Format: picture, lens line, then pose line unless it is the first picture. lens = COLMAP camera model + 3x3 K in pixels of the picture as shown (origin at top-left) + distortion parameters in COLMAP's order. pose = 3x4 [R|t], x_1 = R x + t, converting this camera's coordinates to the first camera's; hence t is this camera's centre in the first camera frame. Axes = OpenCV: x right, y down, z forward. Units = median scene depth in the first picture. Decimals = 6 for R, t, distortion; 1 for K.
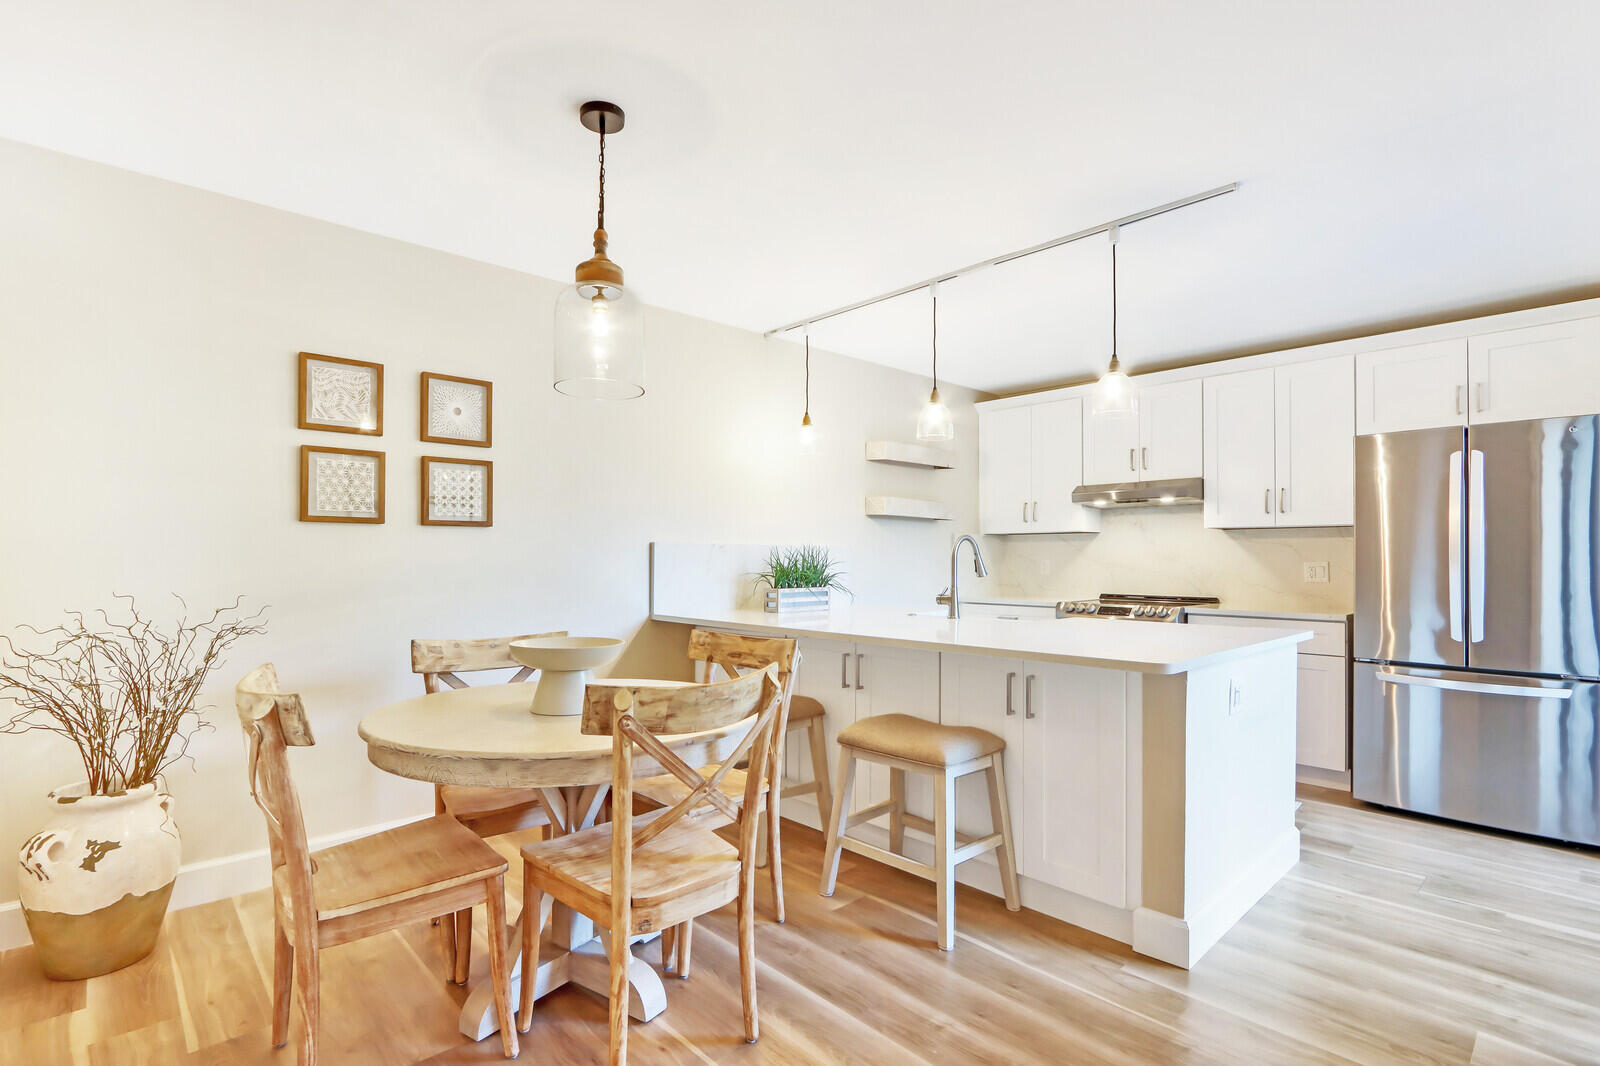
lens RADIAL K [[769.1, 0, 802.2], [0, 769.1, 562.5], [0, 0, 1]] dist [-0.015885, -0.000045]
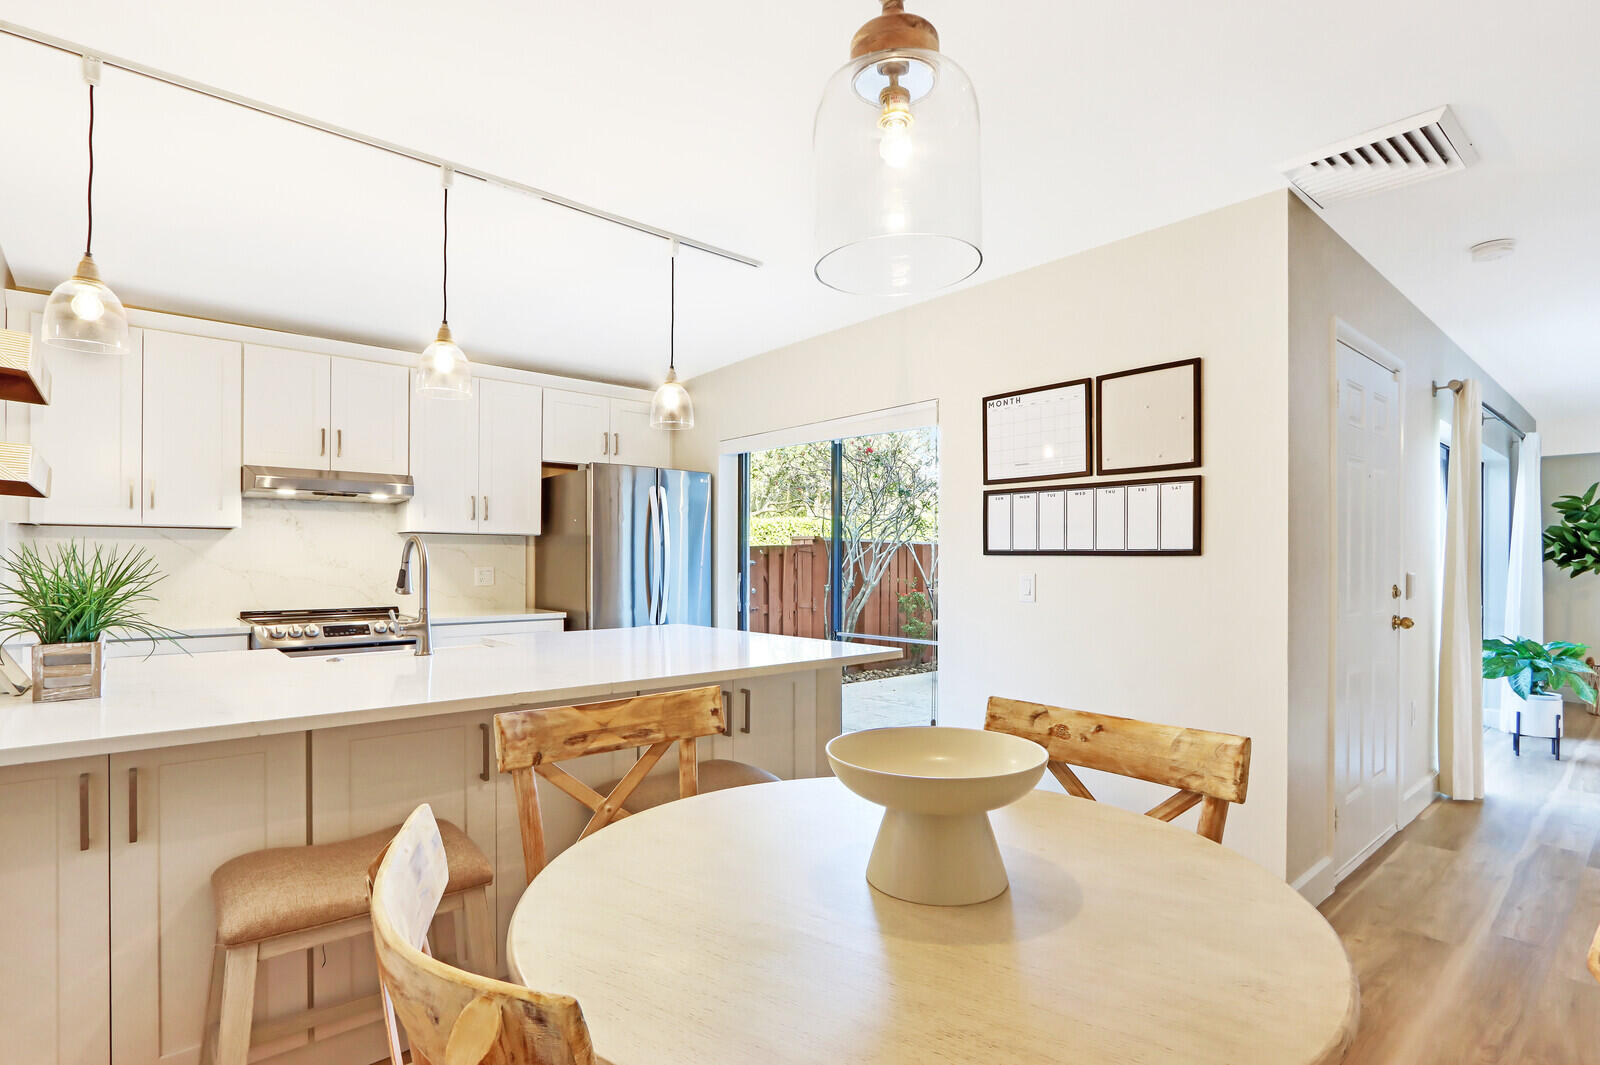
lens RADIAL K [[781.1, 0, 791.5], [0, 781.1, 566.8], [0, 0, 1]] dist [-0.014874, 0.000901]
pose [[0.050623, -0.006407, 0.998697, -0.622715], [0.006637, 0.999959, 0.006079, -0.007533], [-0.998696, 0.006321, 0.050663, 0.788193]]
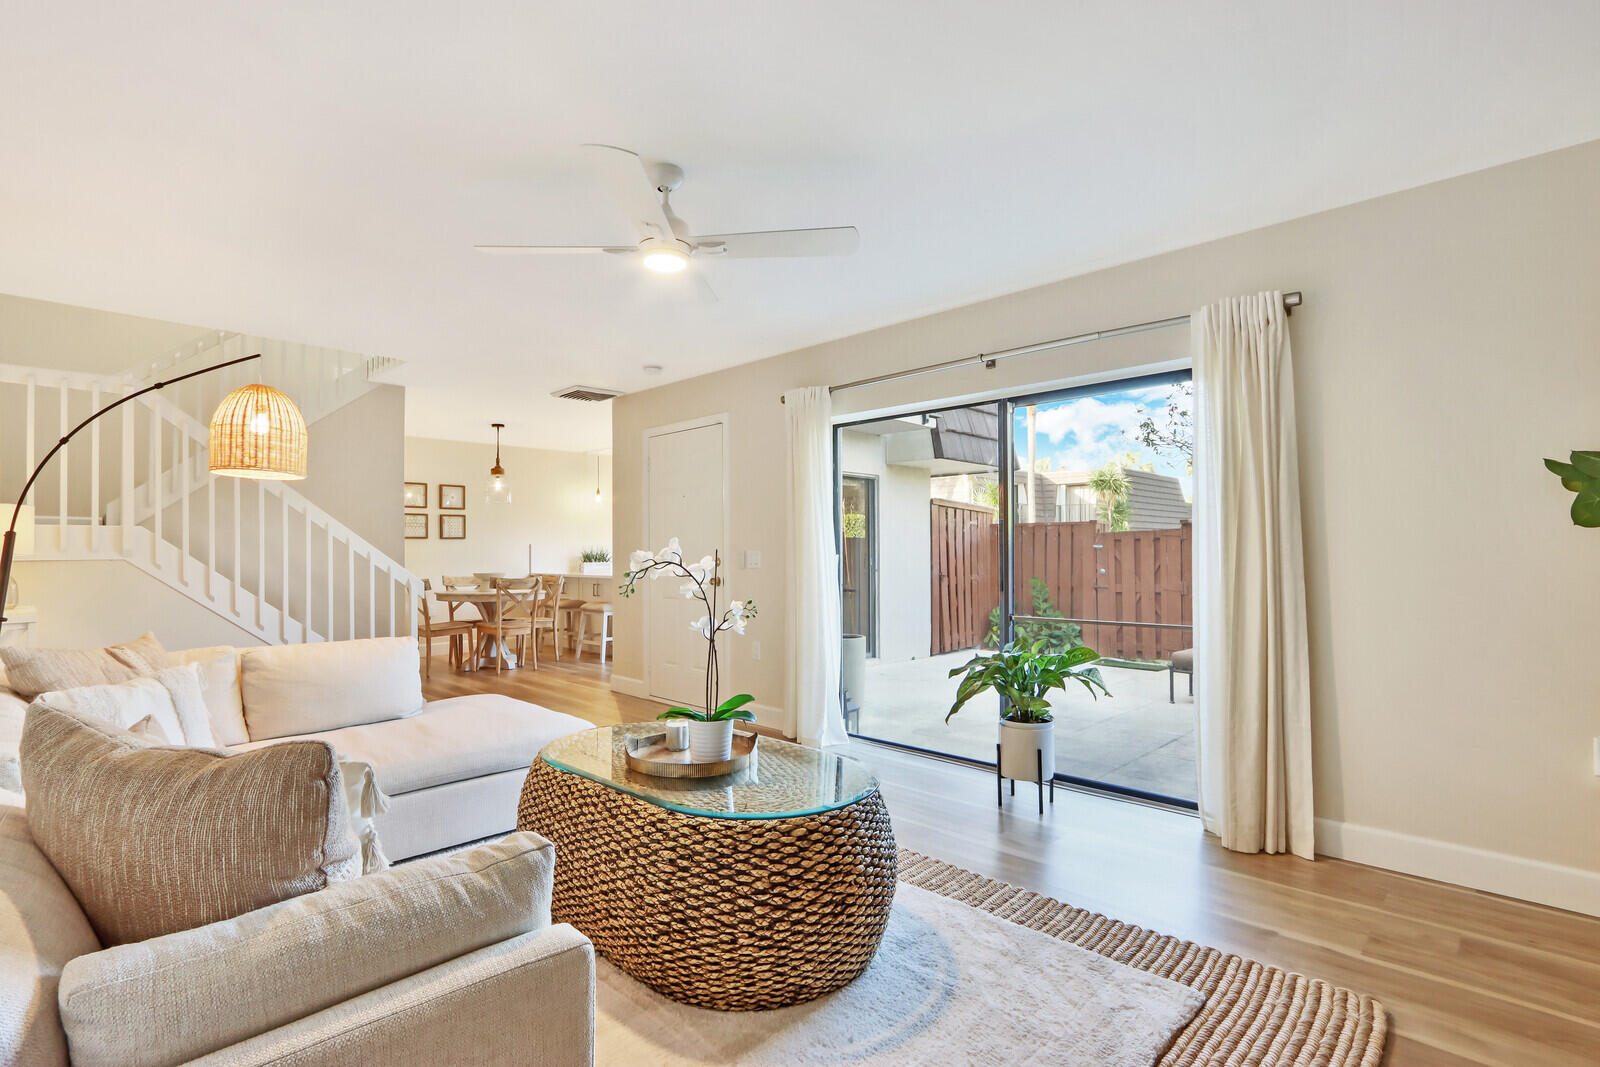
lens RADIAL K [[769.1, 0, 802.2], [0, 769.1, 563.0], [0, 0, 1]] dist [-0.015885, -0.000045]
pose [[0.998870, -0.007298, 0.046957, 0.715982], [0.006963, 0.999949, 0.007276, 0.028752], [-0.047007, -0.006941, 0.998870, -1.924167]]
